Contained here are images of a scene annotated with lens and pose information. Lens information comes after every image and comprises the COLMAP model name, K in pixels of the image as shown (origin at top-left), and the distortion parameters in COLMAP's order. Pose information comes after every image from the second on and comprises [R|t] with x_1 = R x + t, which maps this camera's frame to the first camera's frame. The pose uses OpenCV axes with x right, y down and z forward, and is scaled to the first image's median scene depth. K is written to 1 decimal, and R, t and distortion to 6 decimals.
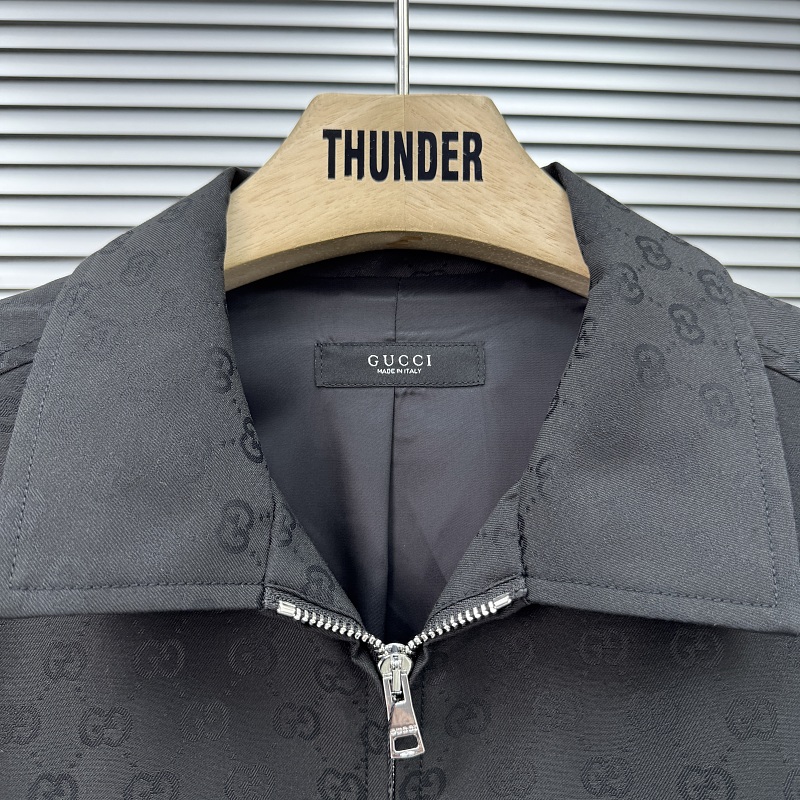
lens RADIAL K [[769.6, 0, 369.4], [0, 769.6, 397.3], [0, 0, 1]] dist [0.099303, -0.208908]
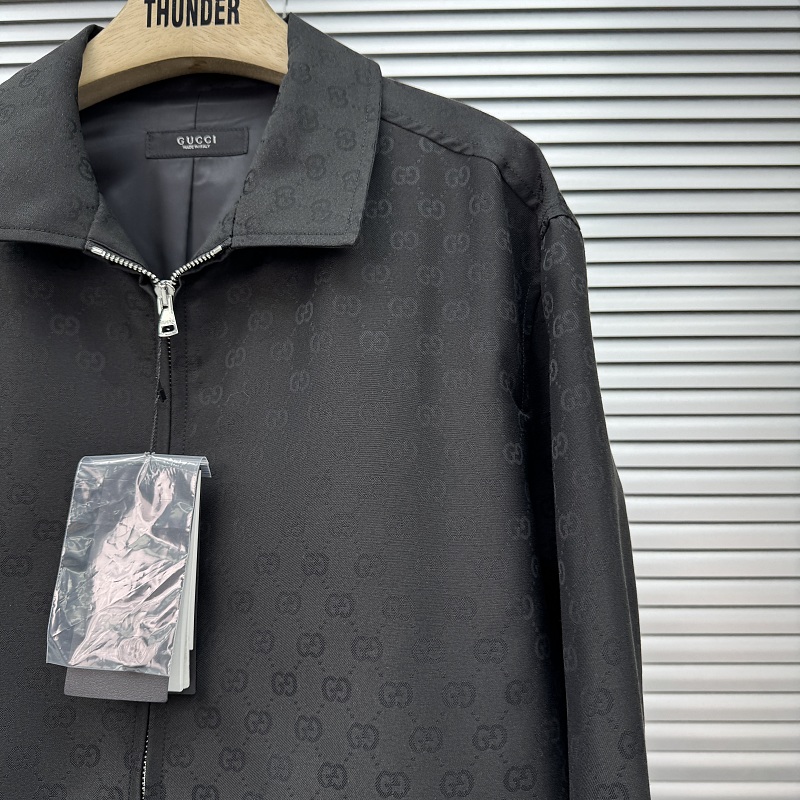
lens RADIAL K [[769.6, 0, 369.4], [0, 769.6, 397.3], [0, 0, 1]] dist [0.099303, -0.208908]
pose [[0.995210, -0.006851, -0.097524, 0.574173], [0.010597, 0.999224, 0.037940, 0.447847], [0.097189, -0.038792, 0.994510, -0.634487]]
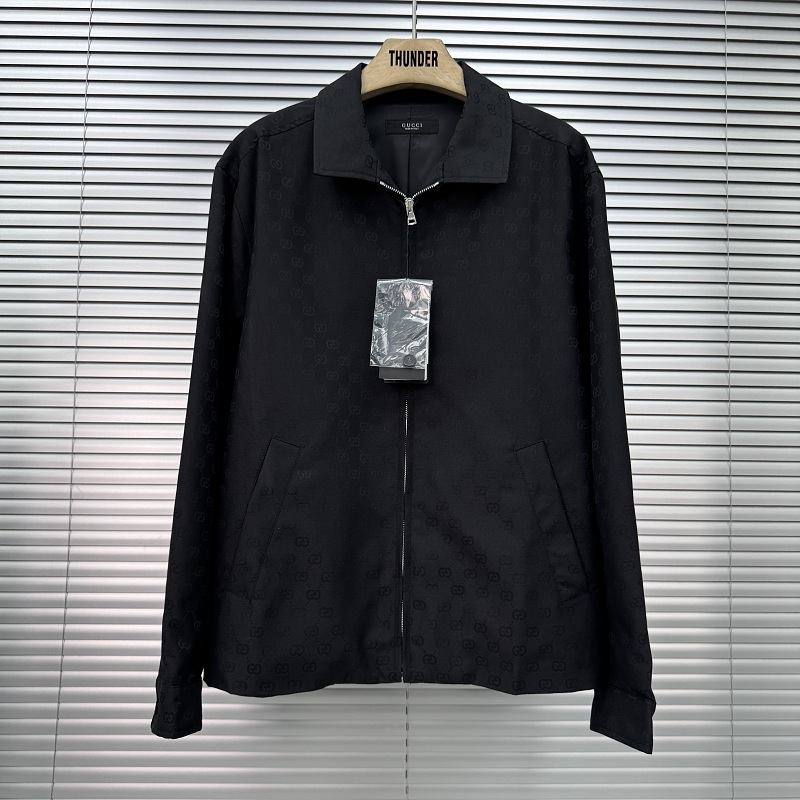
lens RADIAL K [[786.4, 0, 371.8], [0, 786.4, 403.4], [0, 0, 1]] dist [0.112041, -0.236620]
pose [[0.999813, 0.005543, -0.018553, -0.062198], [-0.002745, 0.989051, 0.147549, 0.633176], [0.019168, -0.147470, 0.988881, -2.545880]]
